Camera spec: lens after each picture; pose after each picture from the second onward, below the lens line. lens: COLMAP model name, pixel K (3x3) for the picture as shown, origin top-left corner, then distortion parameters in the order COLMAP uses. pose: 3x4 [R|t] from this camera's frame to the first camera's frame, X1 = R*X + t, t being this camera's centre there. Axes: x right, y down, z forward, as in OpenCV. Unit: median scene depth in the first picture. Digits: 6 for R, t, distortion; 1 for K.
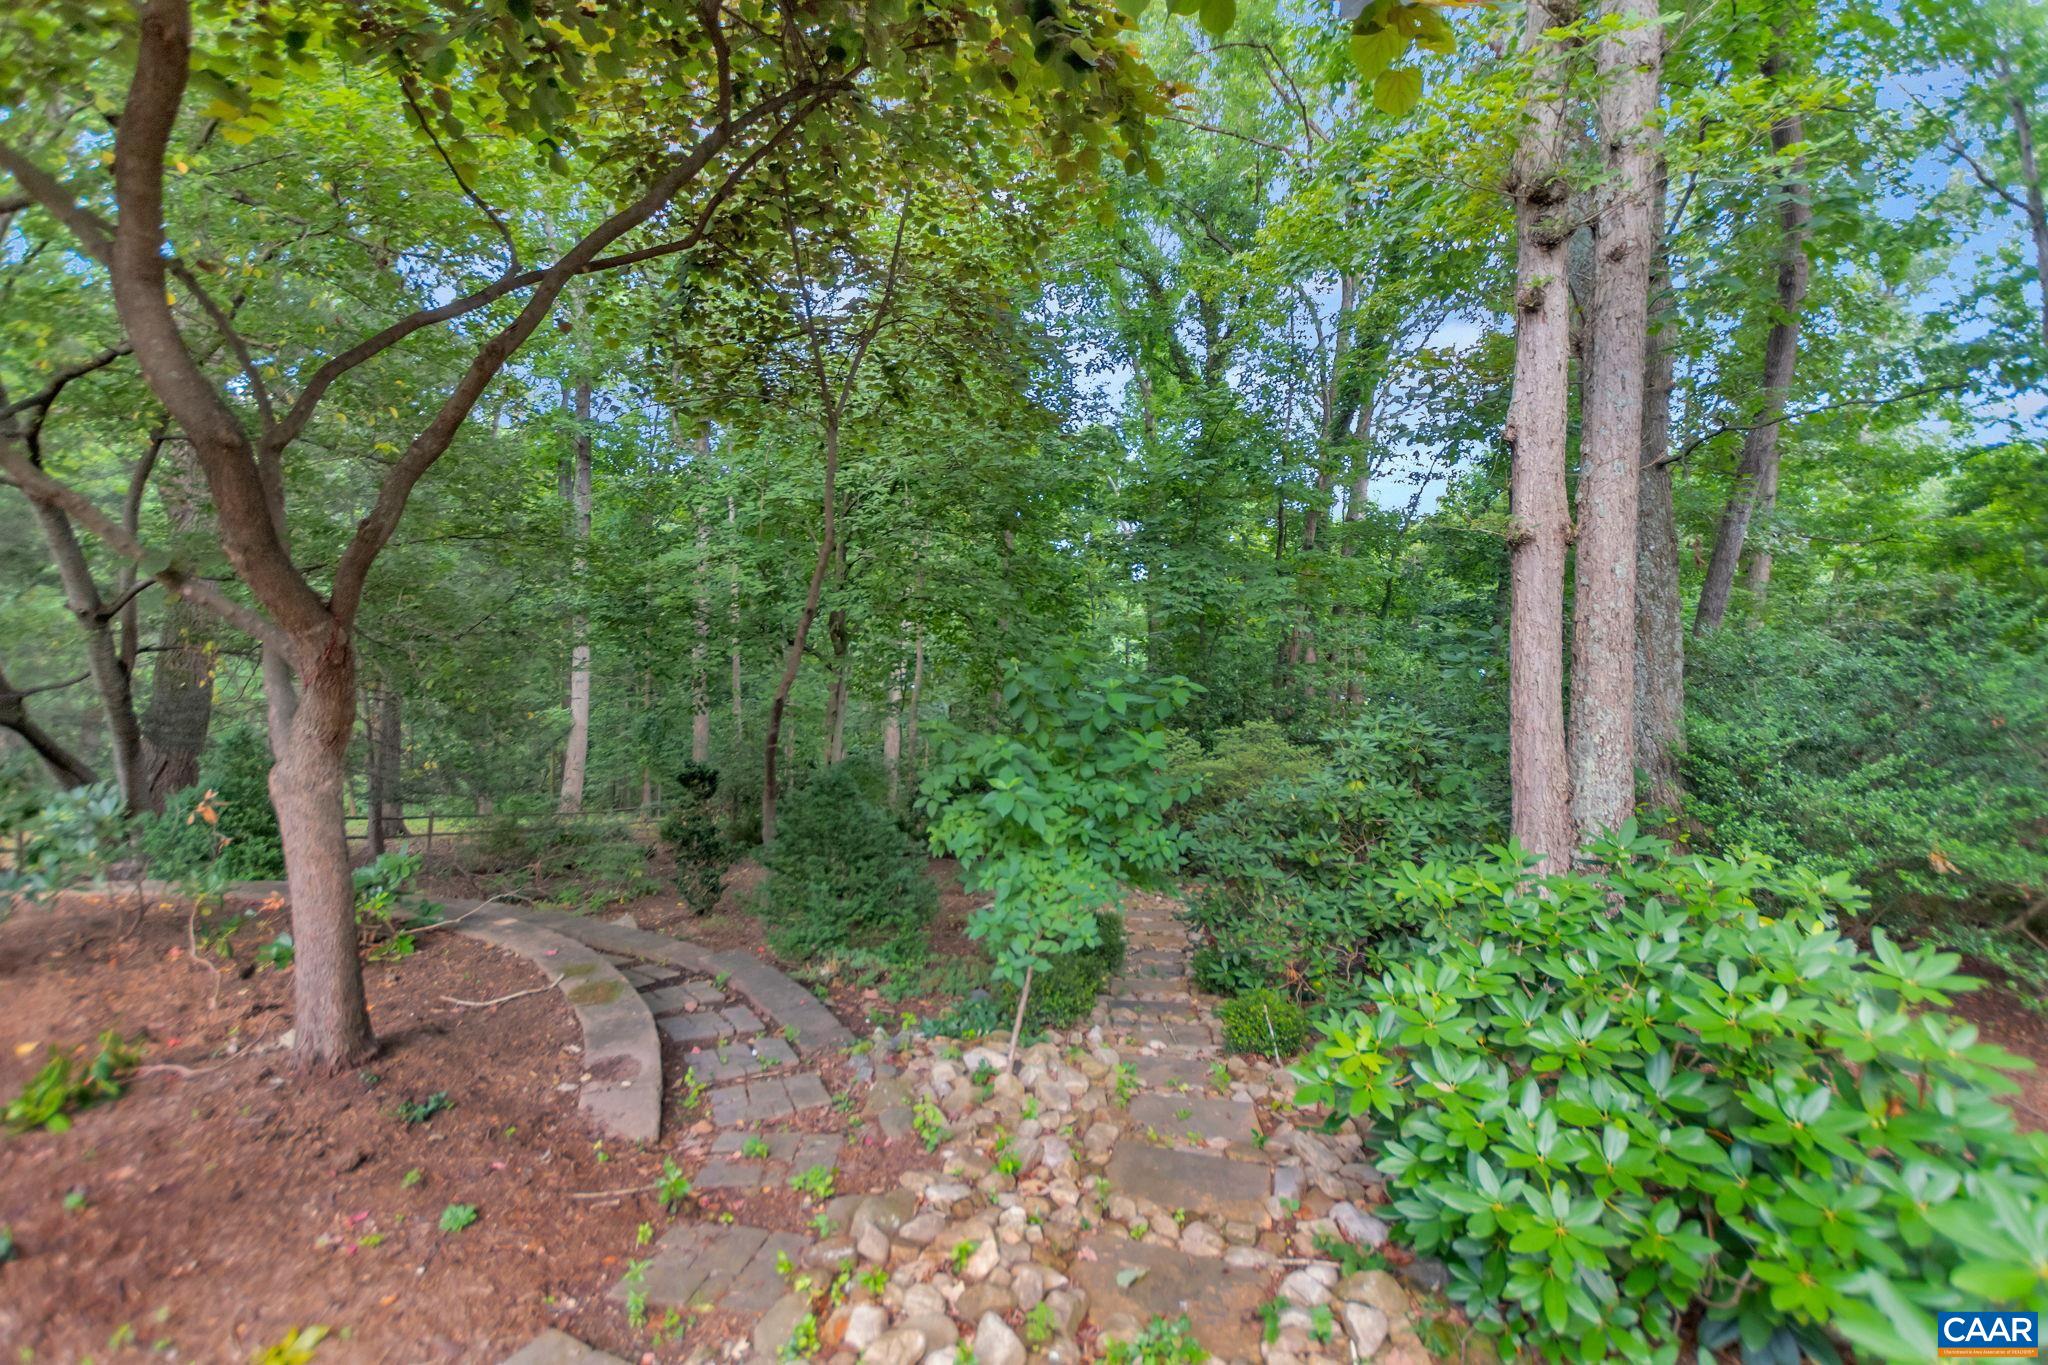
lens RADIAL K [[891.9, 0, 1017.2], [0, 891.9, 671.2], [0, 0, 1]] dist [-0.002943, -0.000846]
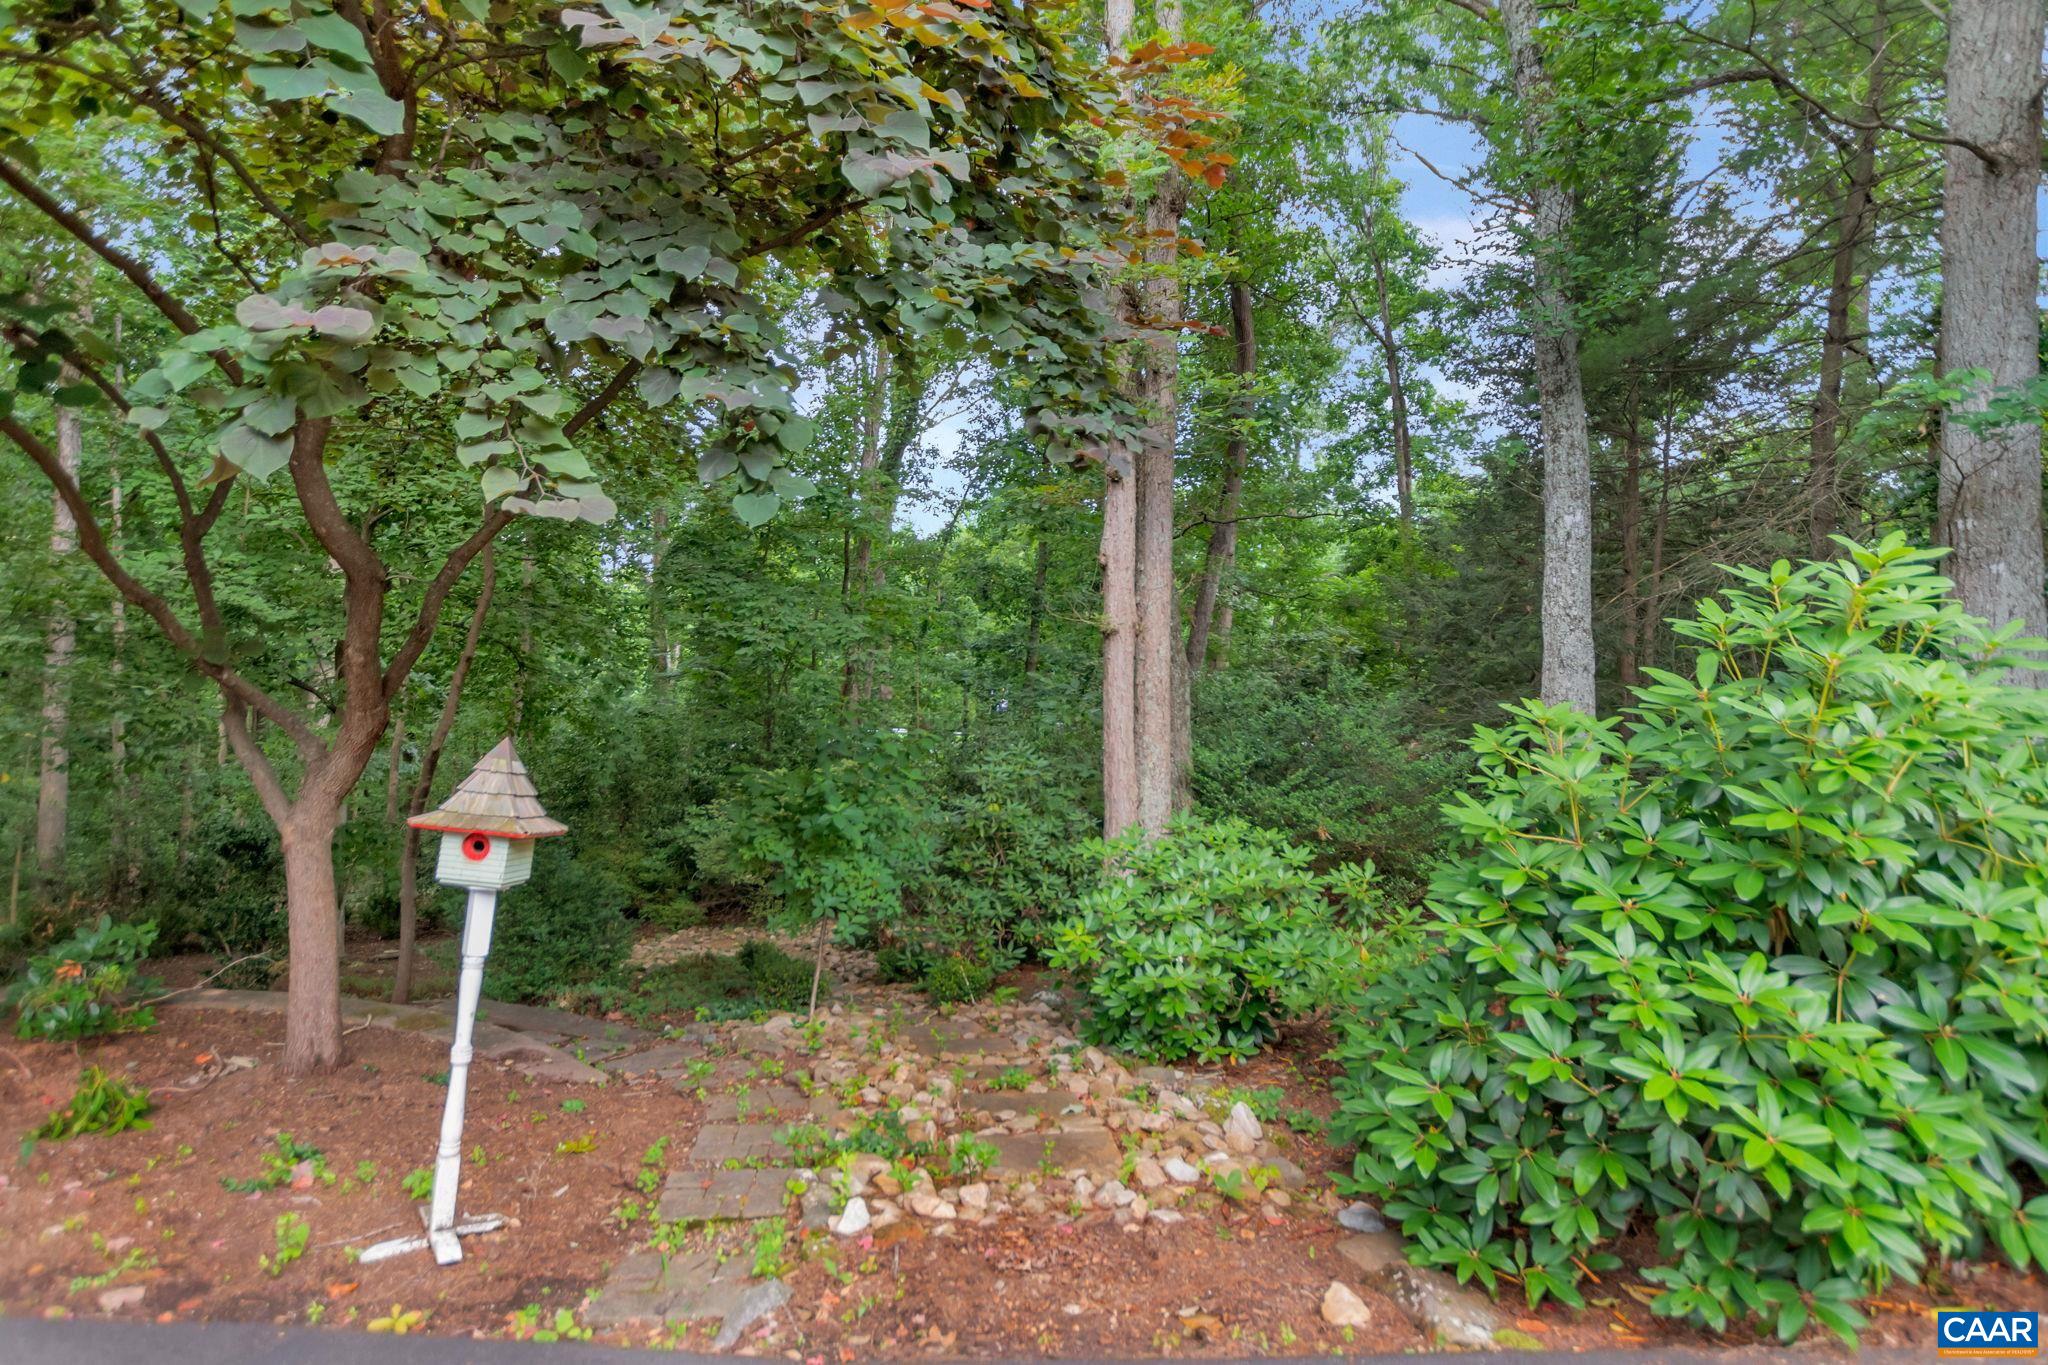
lens RADIAL K [[895.8, 0, 1066.2], [0, 895.8, 680.6], [0, 0, 1]] dist [-0.000855, -0.000169]
pose [[0.870404, 0.012596, 0.492176, -0.228805], [0.003198, 0.999507, -0.031236, -0.020422], [-0.492327, 0.028762, 0.869935, -0.256185]]
